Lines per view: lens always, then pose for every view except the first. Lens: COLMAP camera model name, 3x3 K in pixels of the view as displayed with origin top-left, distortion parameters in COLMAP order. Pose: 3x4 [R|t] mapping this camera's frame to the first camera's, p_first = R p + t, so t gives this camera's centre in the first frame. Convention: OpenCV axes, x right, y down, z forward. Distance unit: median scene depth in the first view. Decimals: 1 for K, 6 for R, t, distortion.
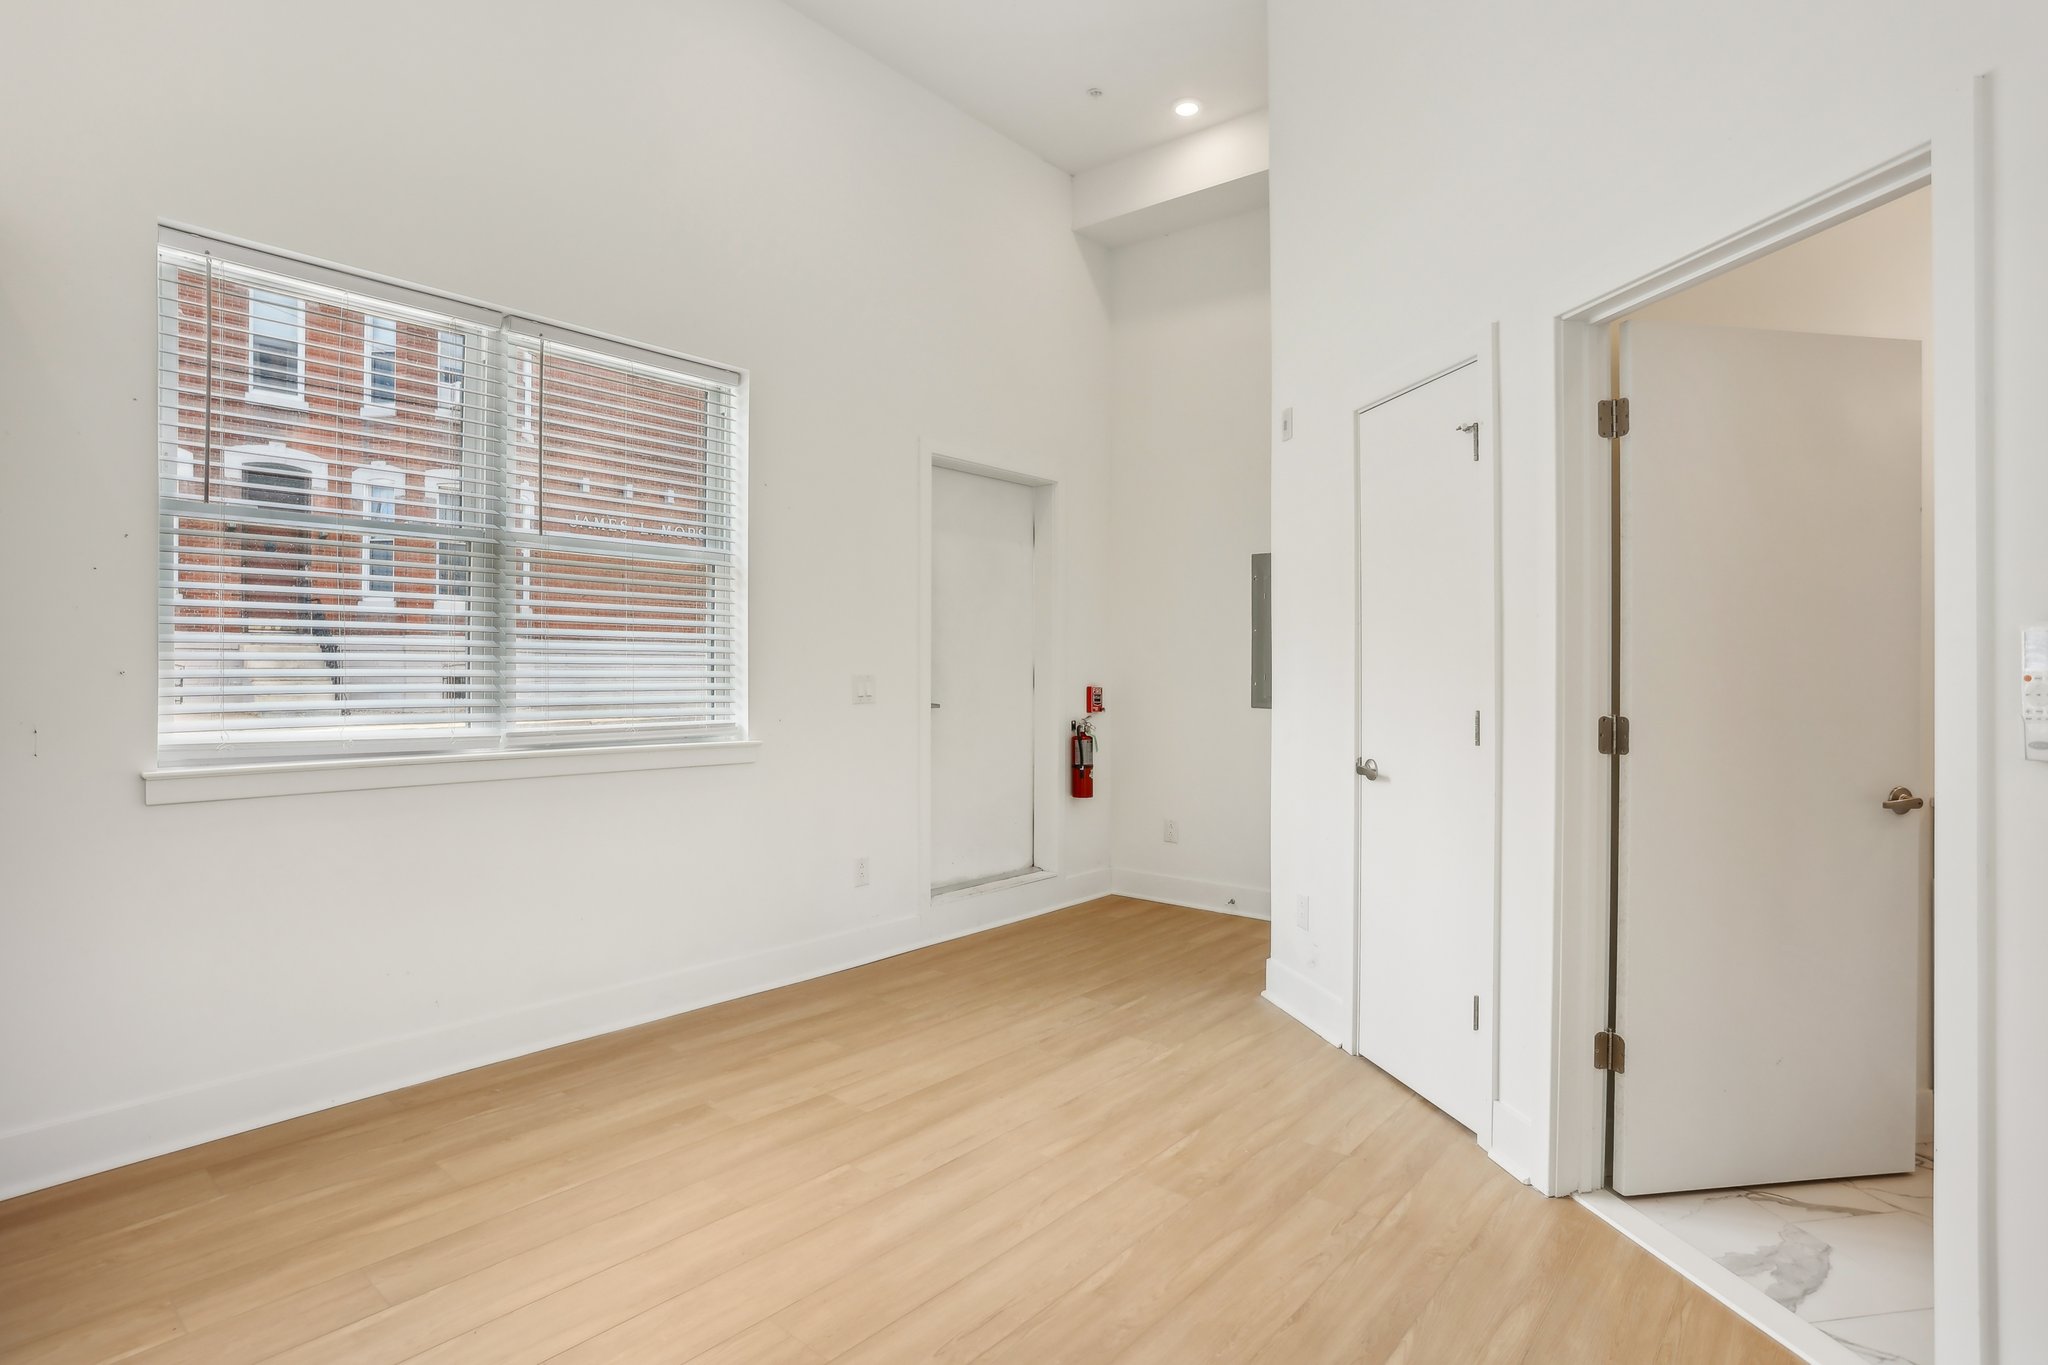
lens RADIAL K [[1030.4, 0, 995.3], [0, 1030.4, 675.3], [0, 0, 1]] dist [-0.084003, 0.042573]
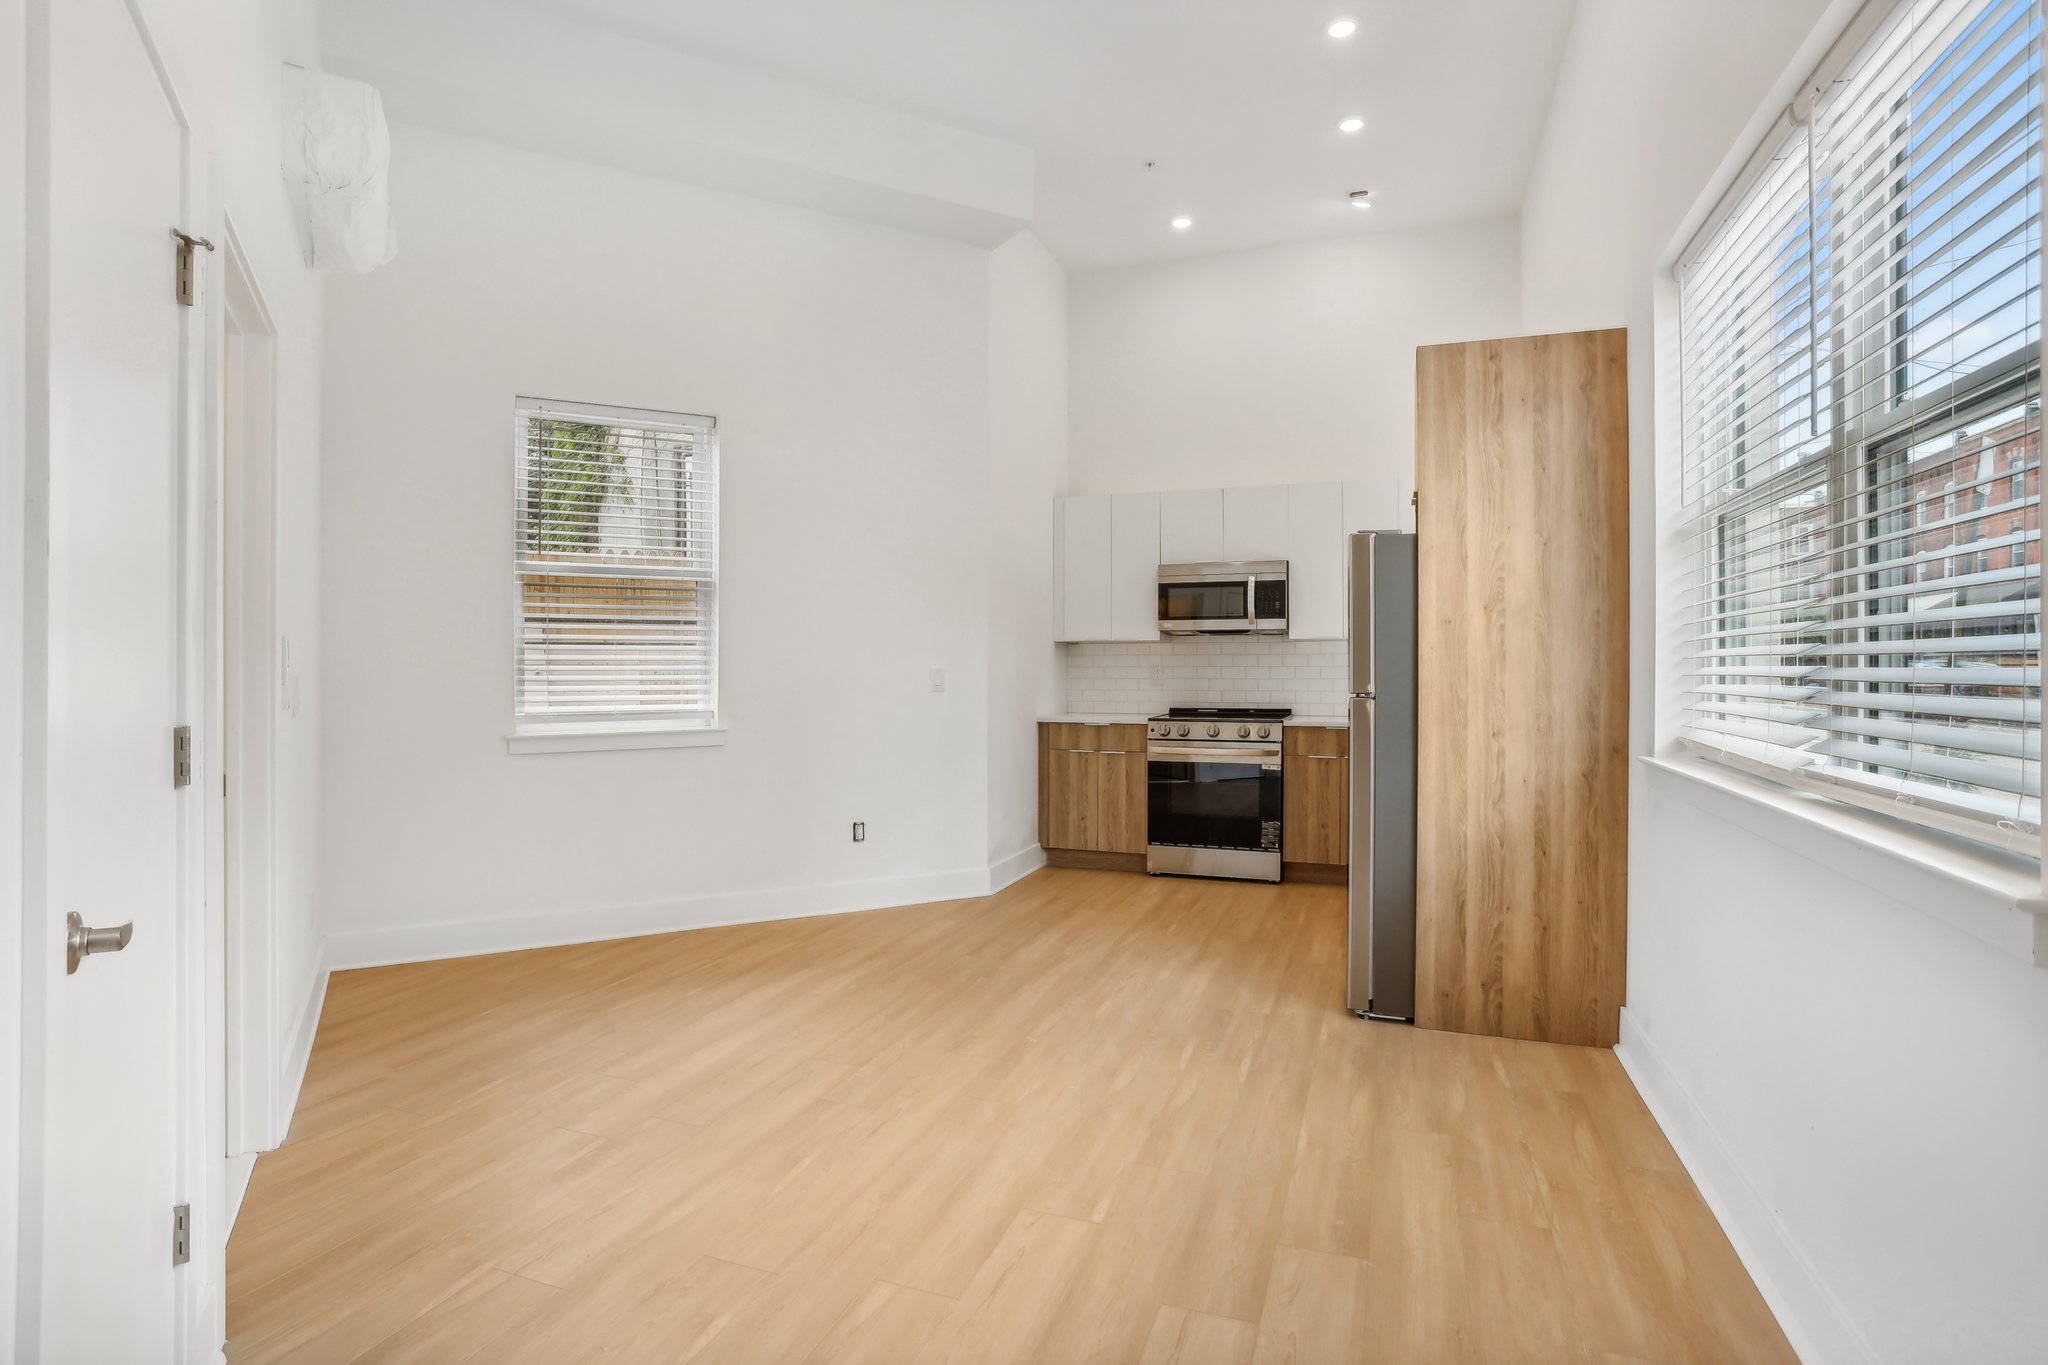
lens RADIAL K [[1030.4, 0, 995.3], [0, 1030.4, 675.3], [0, 0, 1]] dist [-0.084003, 0.042573]
pose [[-0.941236, 0.000756, -0.337748, 0.185929], [-0.004154, 0.999896, 0.013815, -0.004902], [0.337724, 0.014406, -0.941135, 1.413816]]
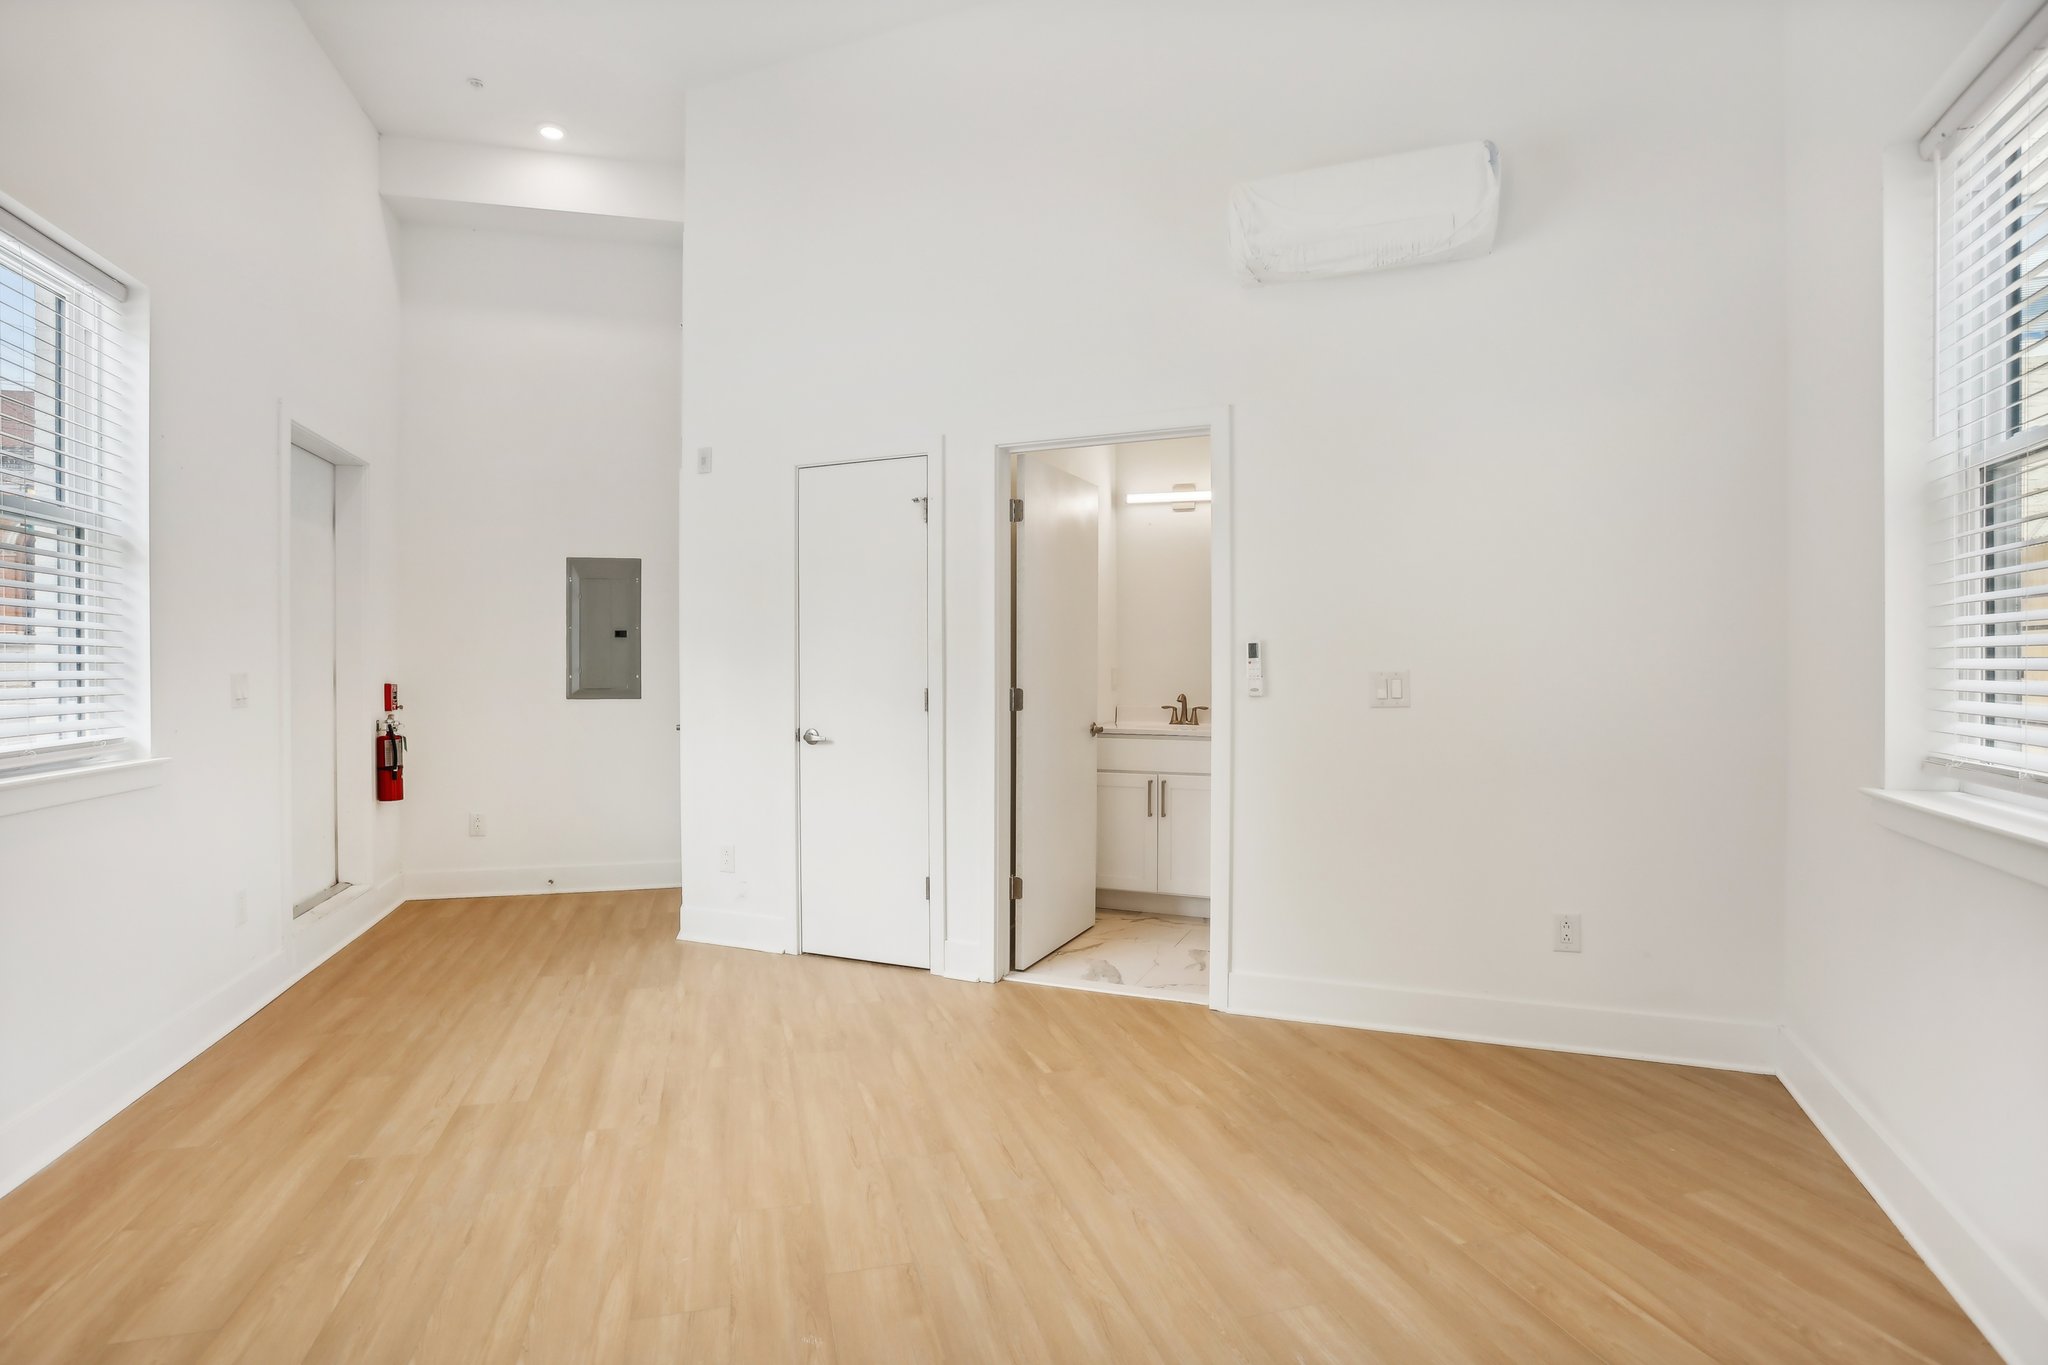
lens RADIAL K [[1030.4, 0, 995.3], [0, 1030.4, 675.3], [0, 0, 1]] dist [-0.084003, 0.042573]
pose [[0.560990, -0.018890, 0.827607, -0.609289], [0.012914, 0.999818, 0.014067, -0.003753], [-0.827722, 0.002796, 0.561131, 0.040005]]
